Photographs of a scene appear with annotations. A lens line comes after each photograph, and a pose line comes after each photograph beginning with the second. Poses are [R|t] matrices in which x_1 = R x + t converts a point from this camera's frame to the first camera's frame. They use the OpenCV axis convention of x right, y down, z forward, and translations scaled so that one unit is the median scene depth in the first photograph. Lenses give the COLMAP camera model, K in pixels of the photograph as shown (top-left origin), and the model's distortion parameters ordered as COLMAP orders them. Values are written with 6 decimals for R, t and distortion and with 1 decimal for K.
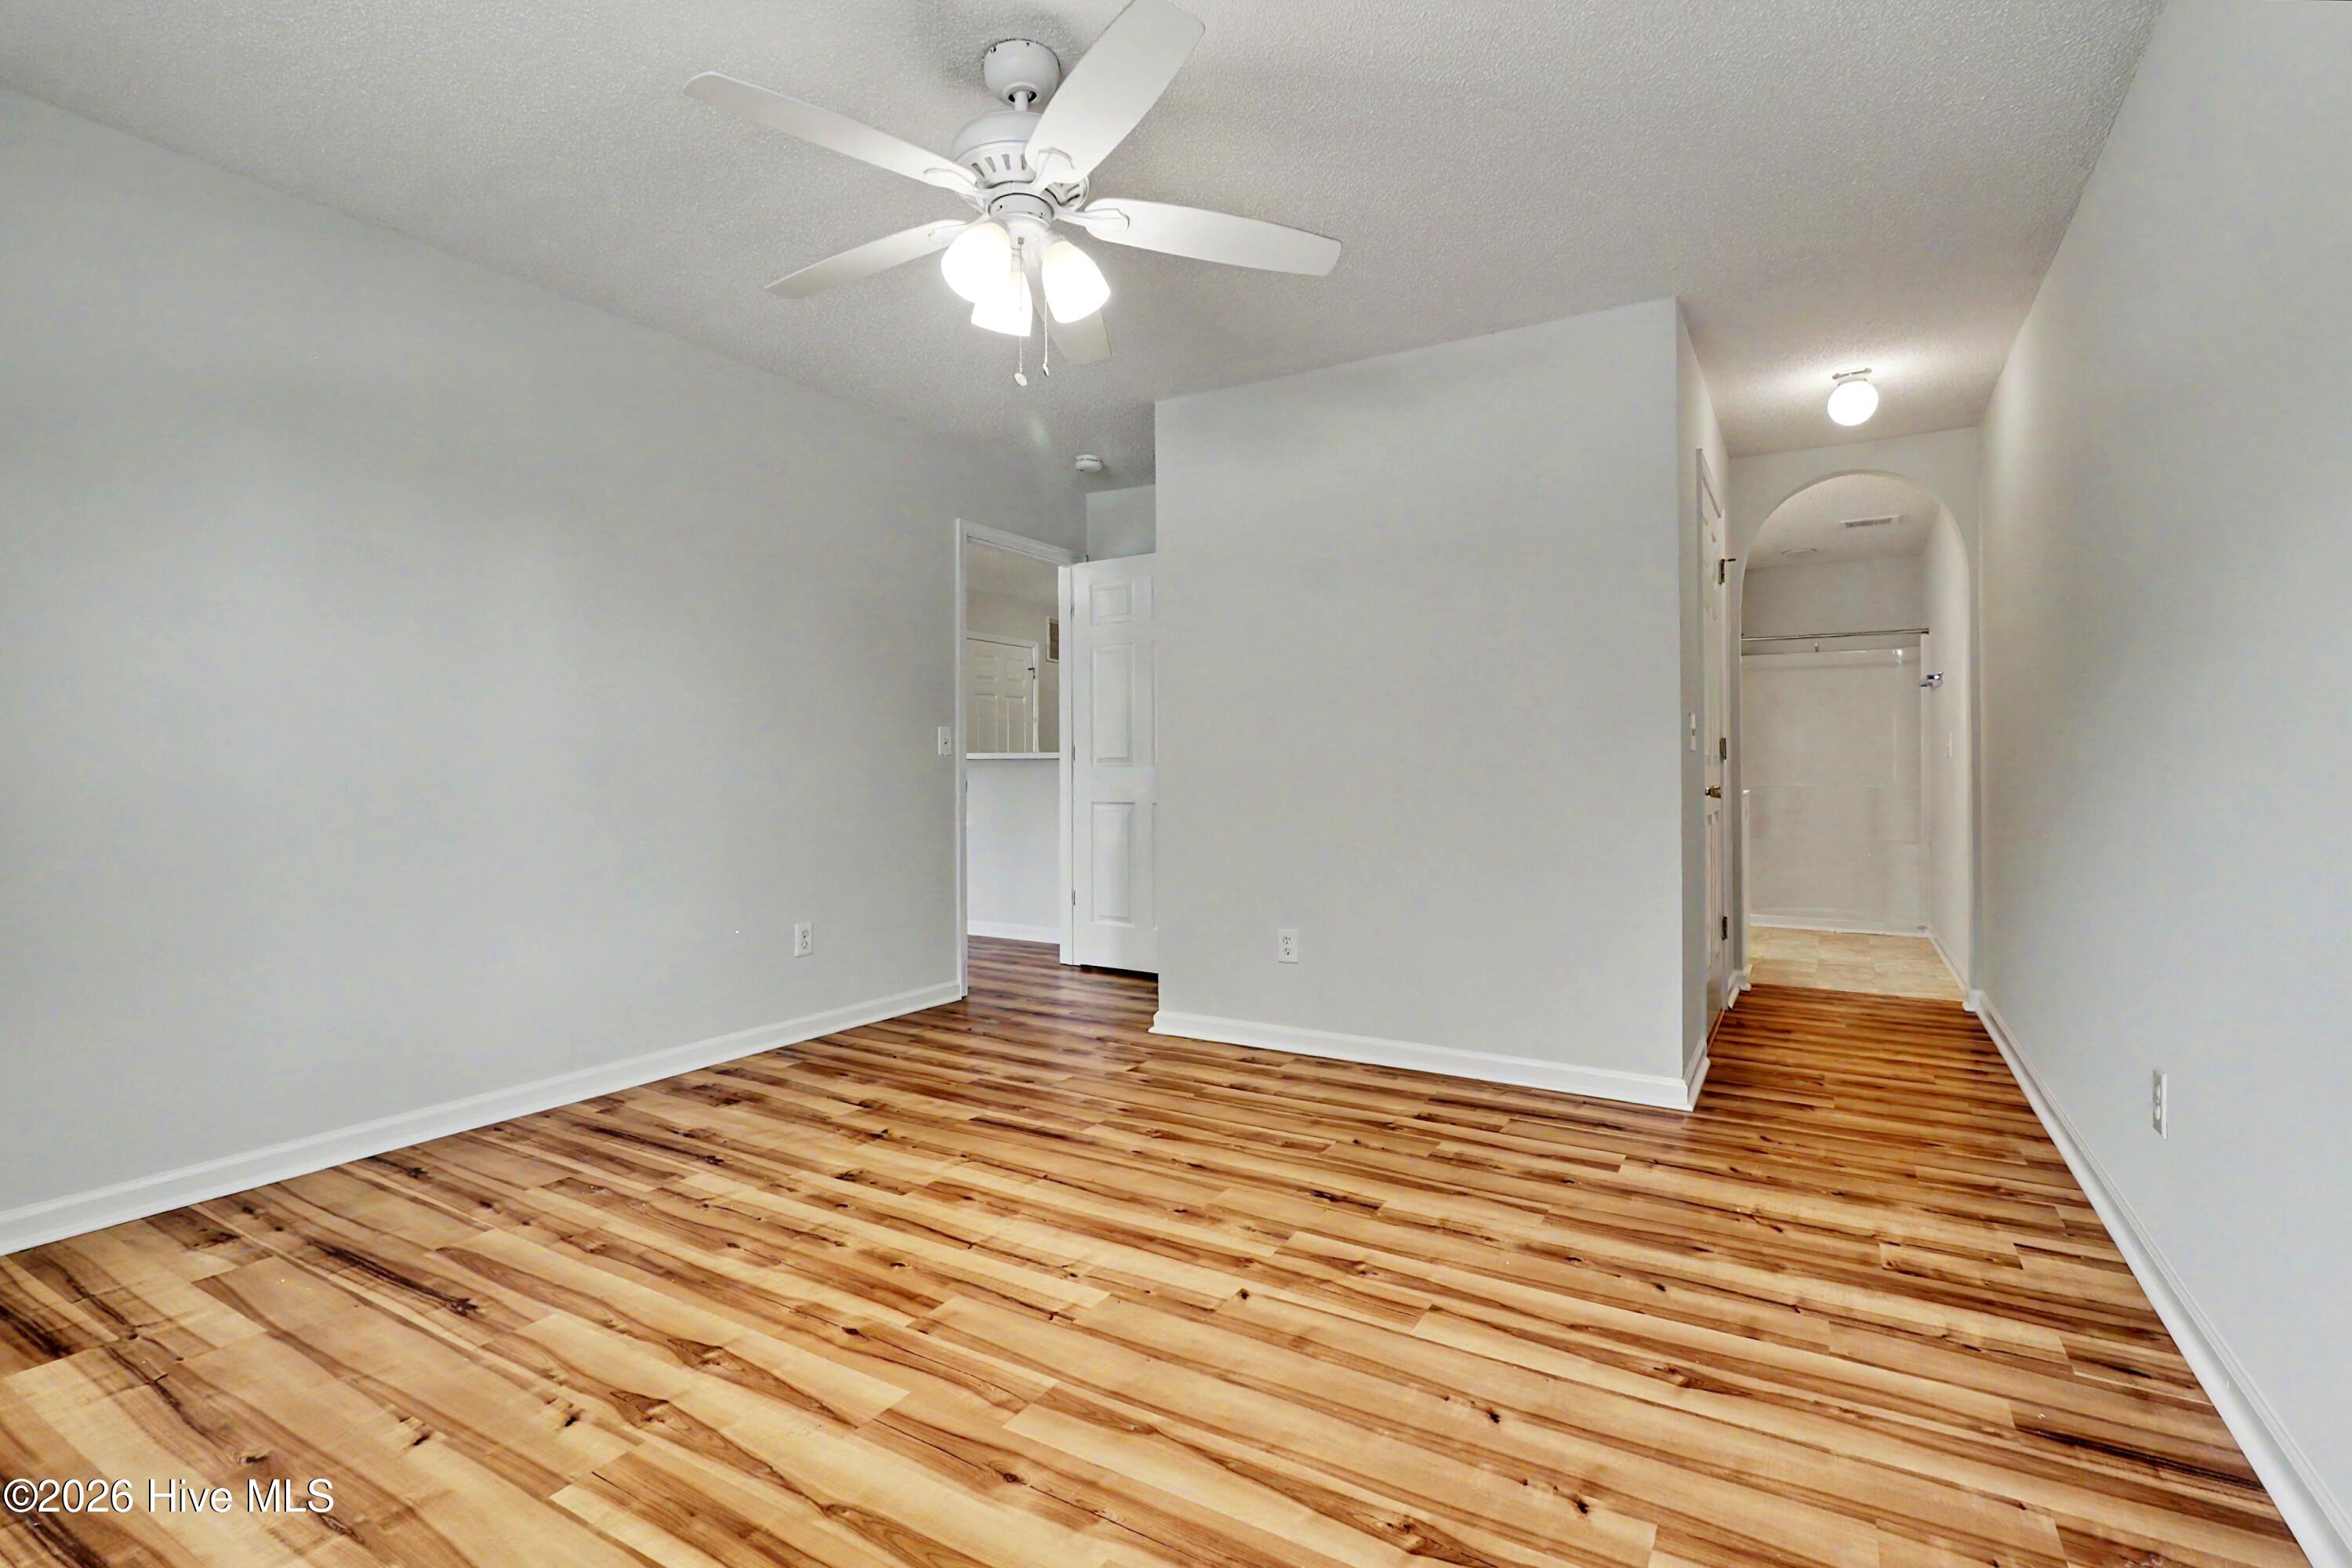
lens RADIAL K [[1082.3, 0, 1144.2], [0, 1082.3, 761.9], [0, 0, 1]] dist [-0.000023, 0.000021]
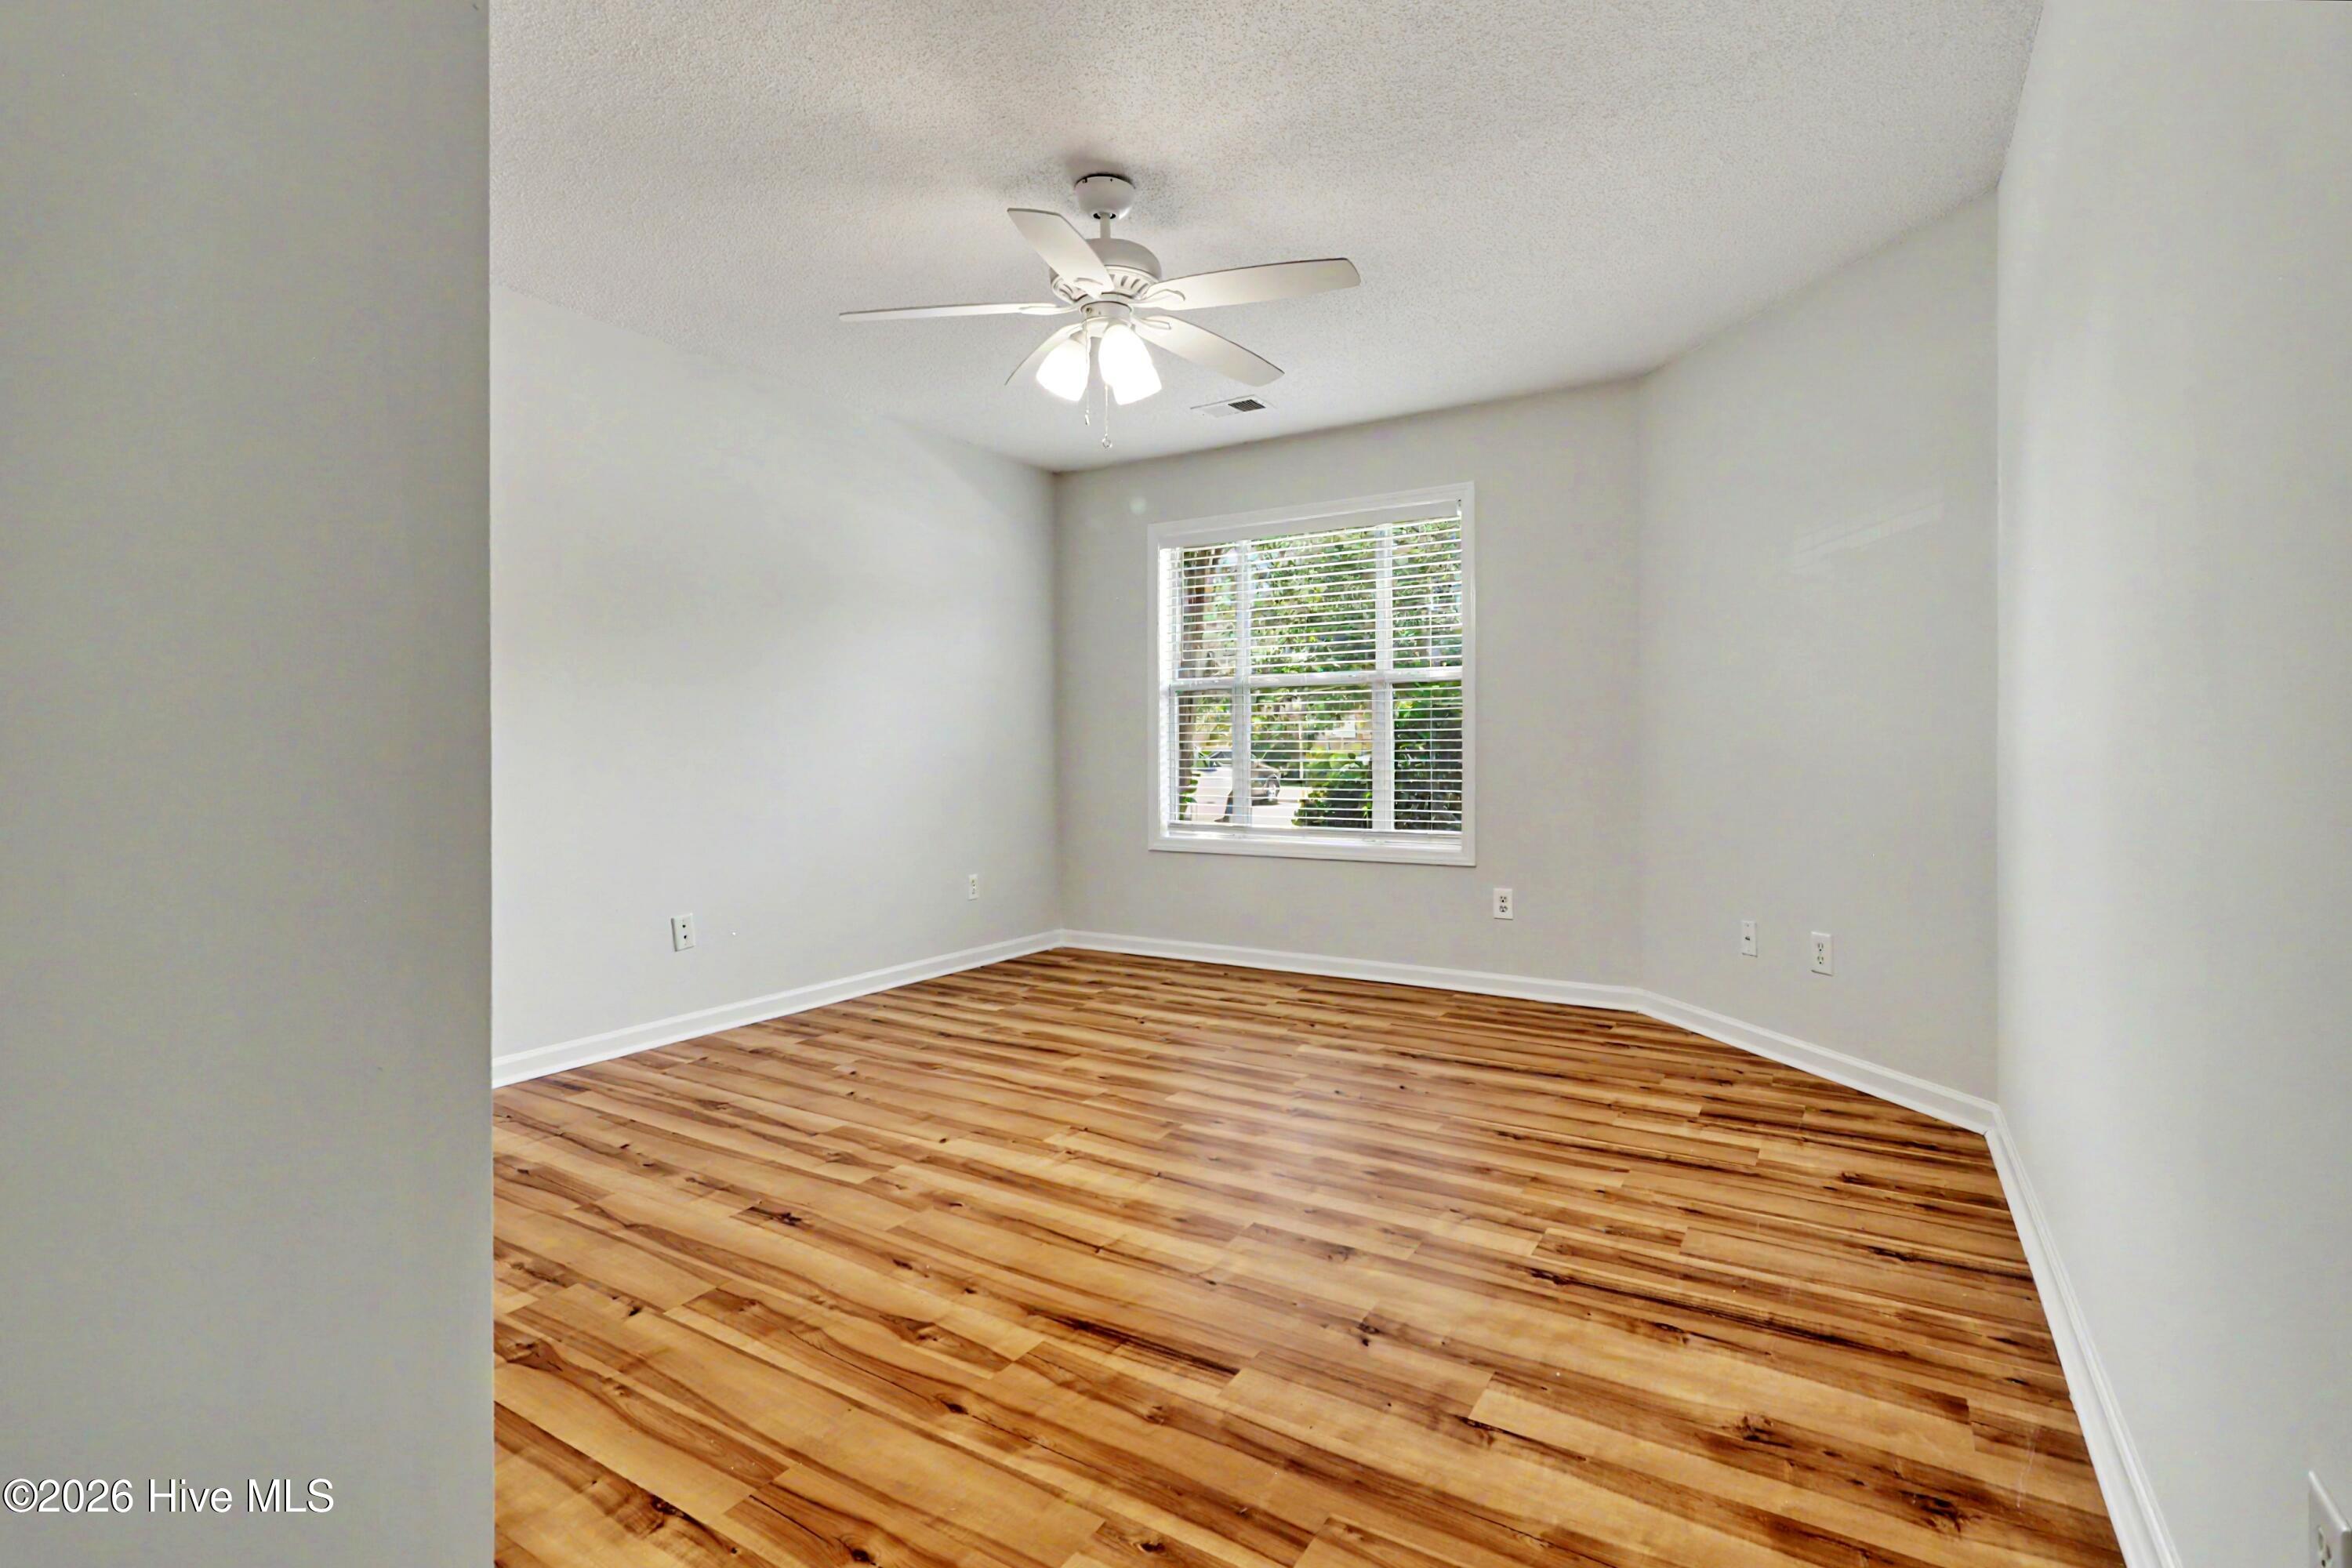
lens RADIAL K [[1109.1, 0, 1156.2], [0, 1109.1, 781.2], [0, 0, 1]] dist [0.002072, 0.000169]
pose [[-0.999920, 0.006544, 0.010800, -0.157658], [0.006781, 0.999732, 0.022120, 0.012792], [-0.010652, 0.022191, -0.999697, 1.959653]]
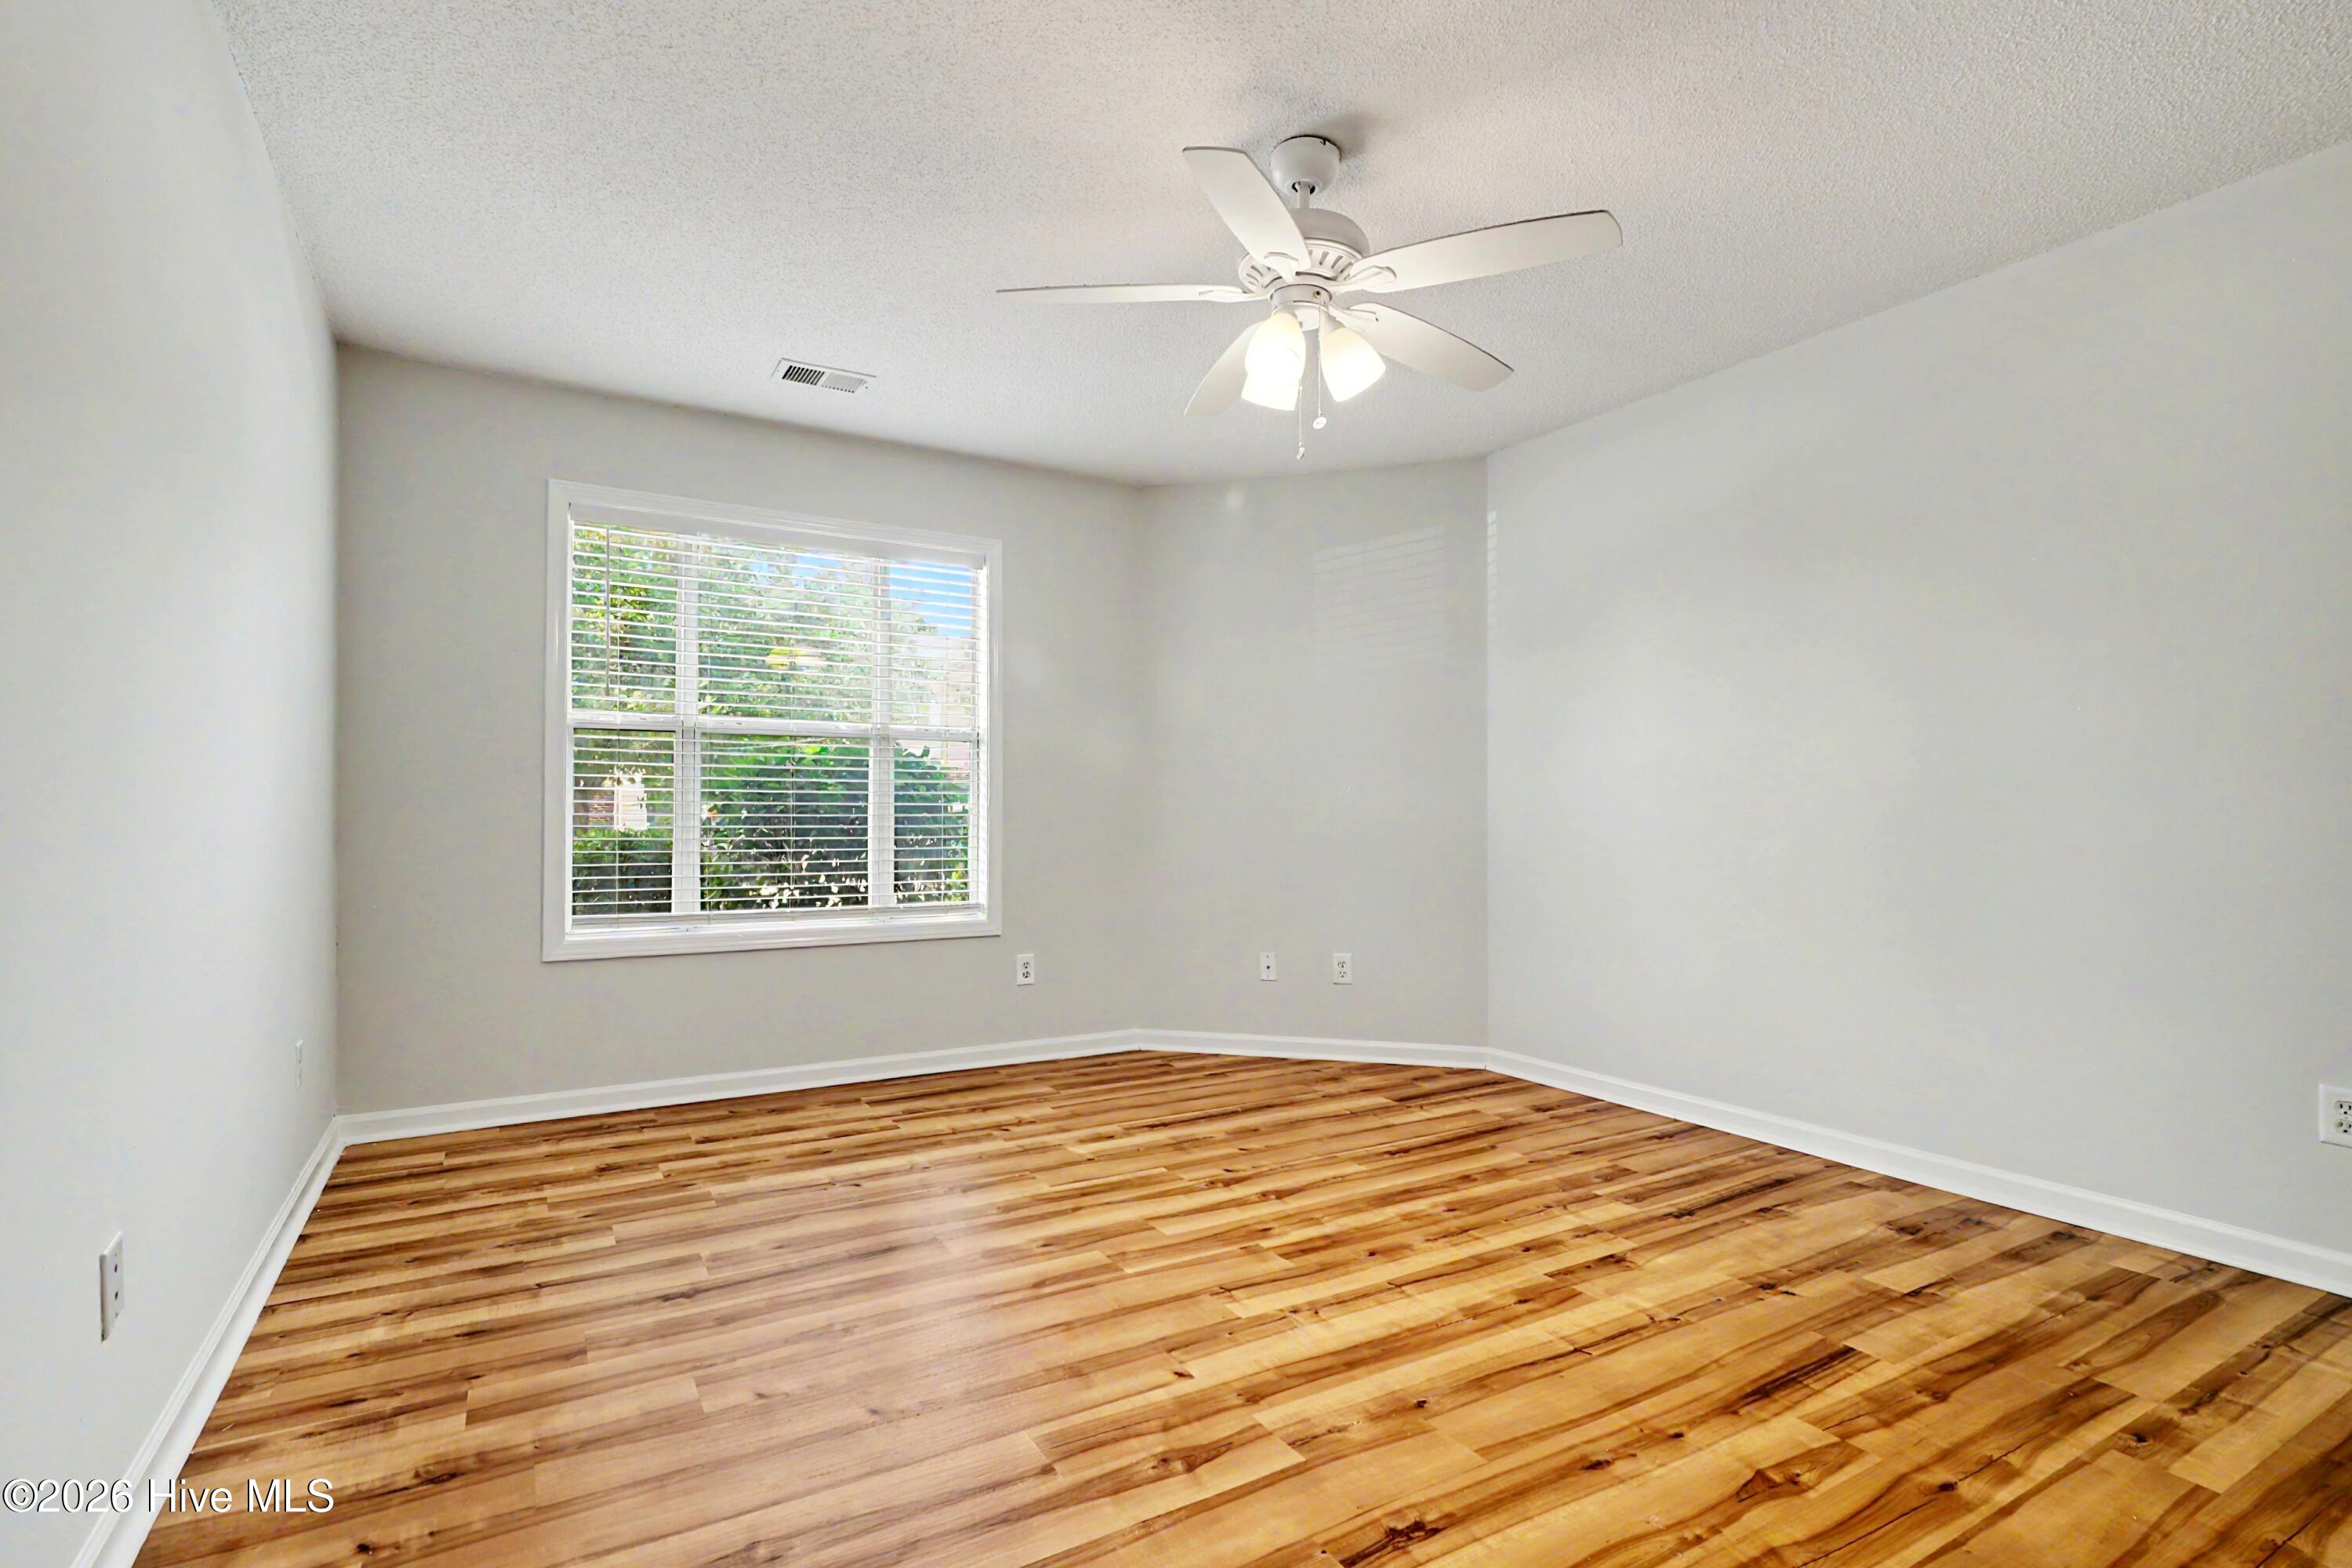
lens RADIAL K [[1118.4, 0, 1159.8], [0, 1118.4, 805.5], [0, 0, 1]] dist [0.003255, -0.001196]
pose [[-0.468983, -0.007230, -0.883177, 0.786905], [0.006126, 0.999916, -0.011439, 0.012739], [0.883186, -0.010775, -0.468900, 1.188667]]
